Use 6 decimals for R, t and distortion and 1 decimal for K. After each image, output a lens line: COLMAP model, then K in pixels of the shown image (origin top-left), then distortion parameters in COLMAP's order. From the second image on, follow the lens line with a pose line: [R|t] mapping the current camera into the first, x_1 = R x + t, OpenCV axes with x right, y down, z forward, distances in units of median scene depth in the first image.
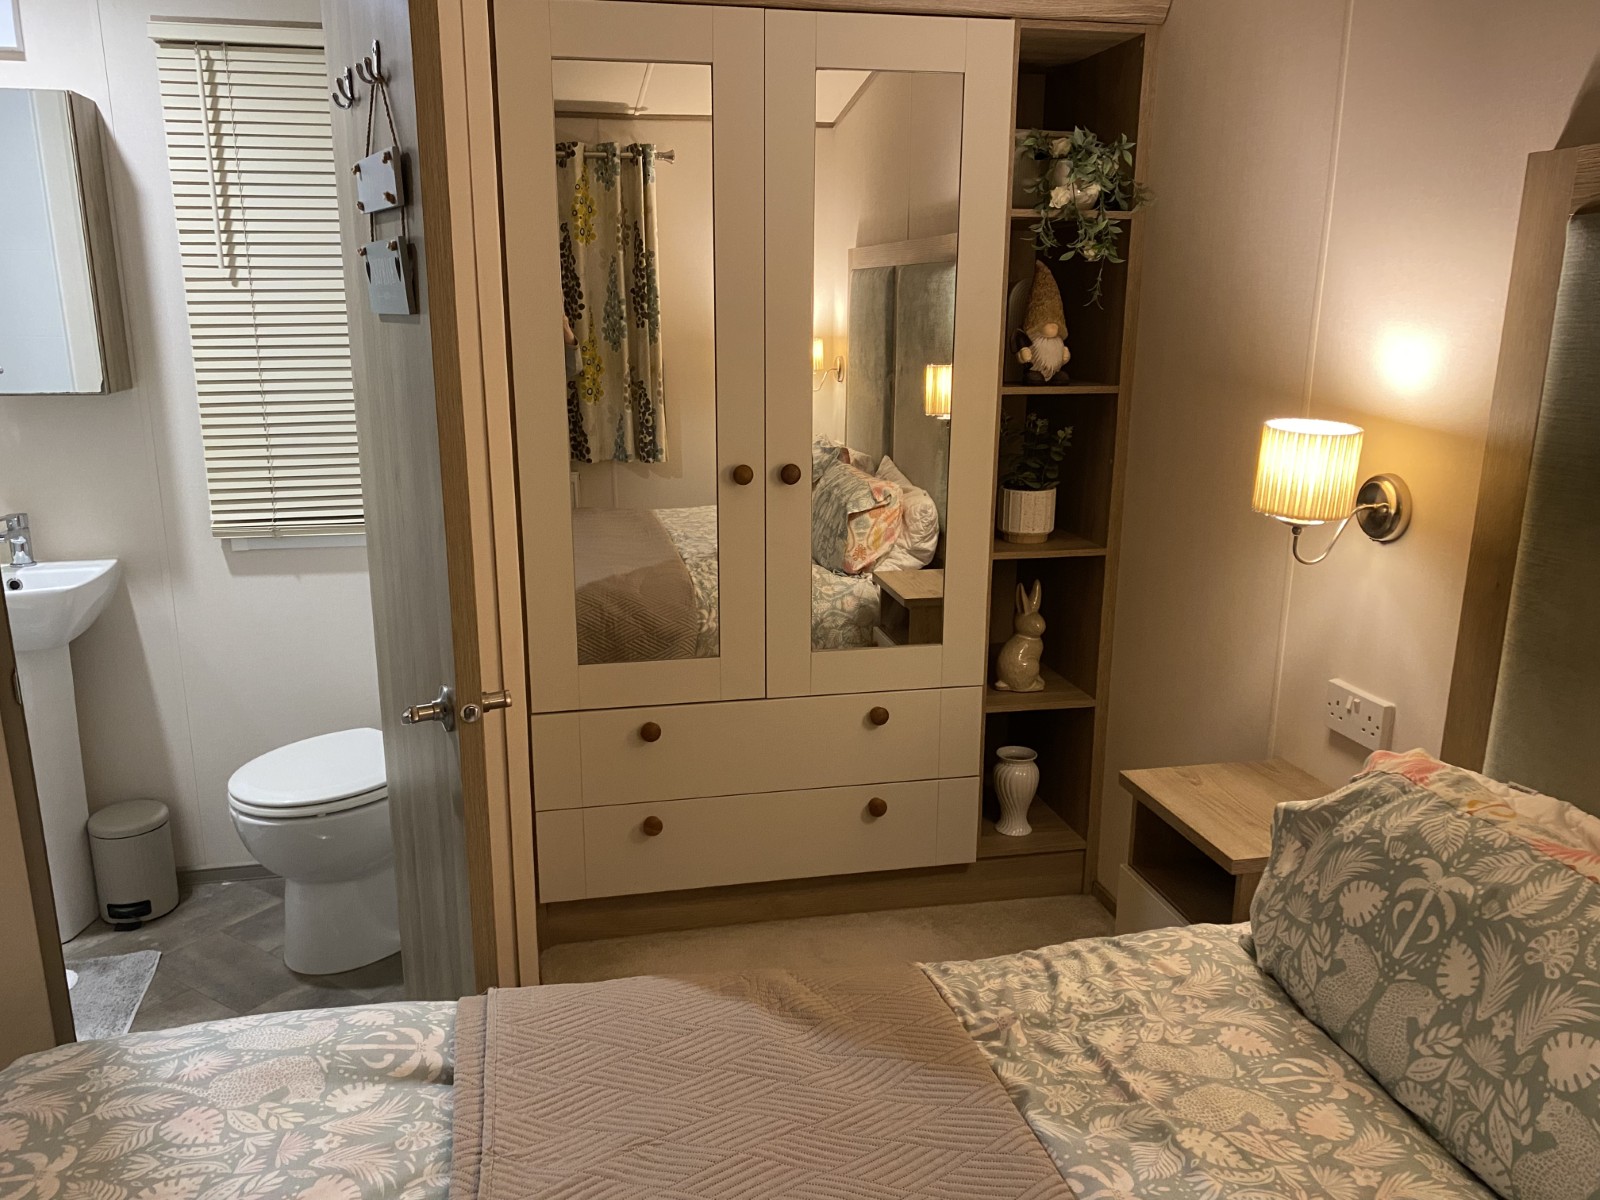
lens RADIAL K [[1234.2, 0, 794.6], [0, 1234.2, 603.9], [0, 0, 1]] dist [0.007313, 0.003254]
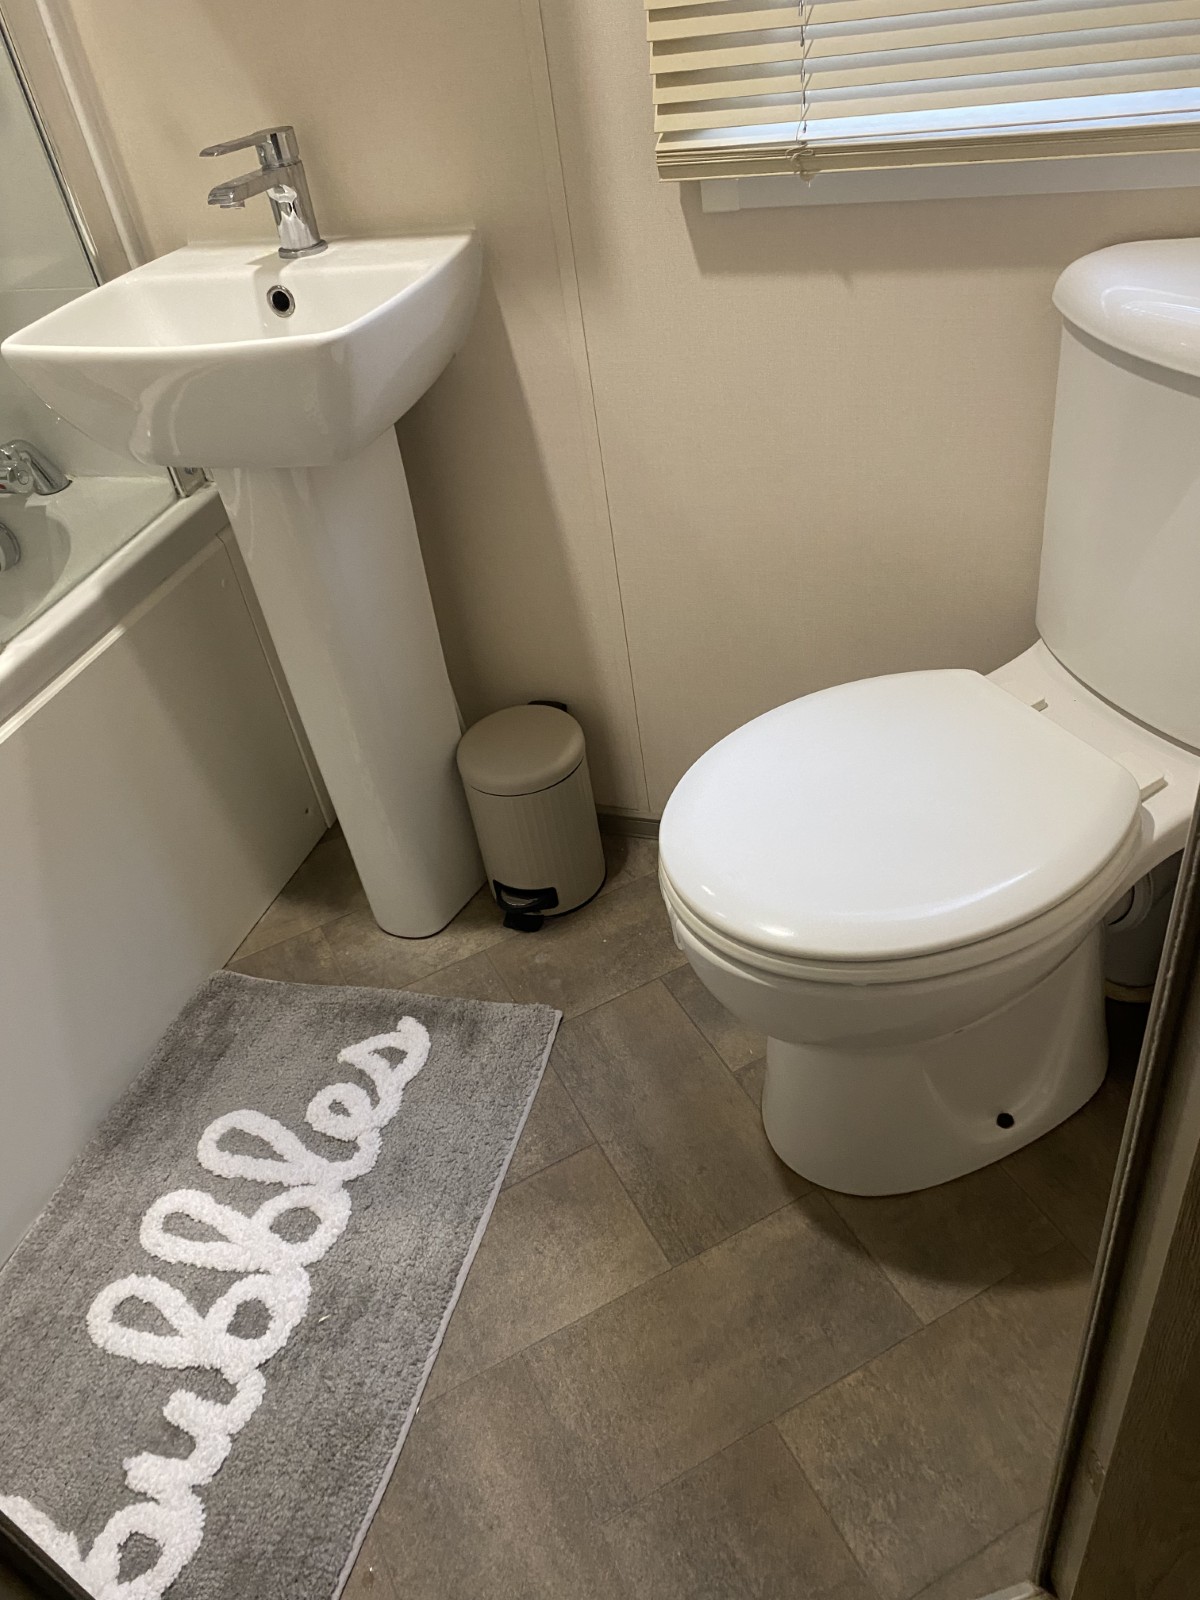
lens RADIAL K [[1234.2, 0, 600.2], [0, 1234.2, 796.3], [0, 0, 1]] dist [0.007313, 0.003254]
pose [[0.858479, 0.220646, -0.462956, -0.258353], [0.001770, 0.901436, 0.432908, -0.047395], [0.512845, -0.372462, 0.773474, 0.609257]]
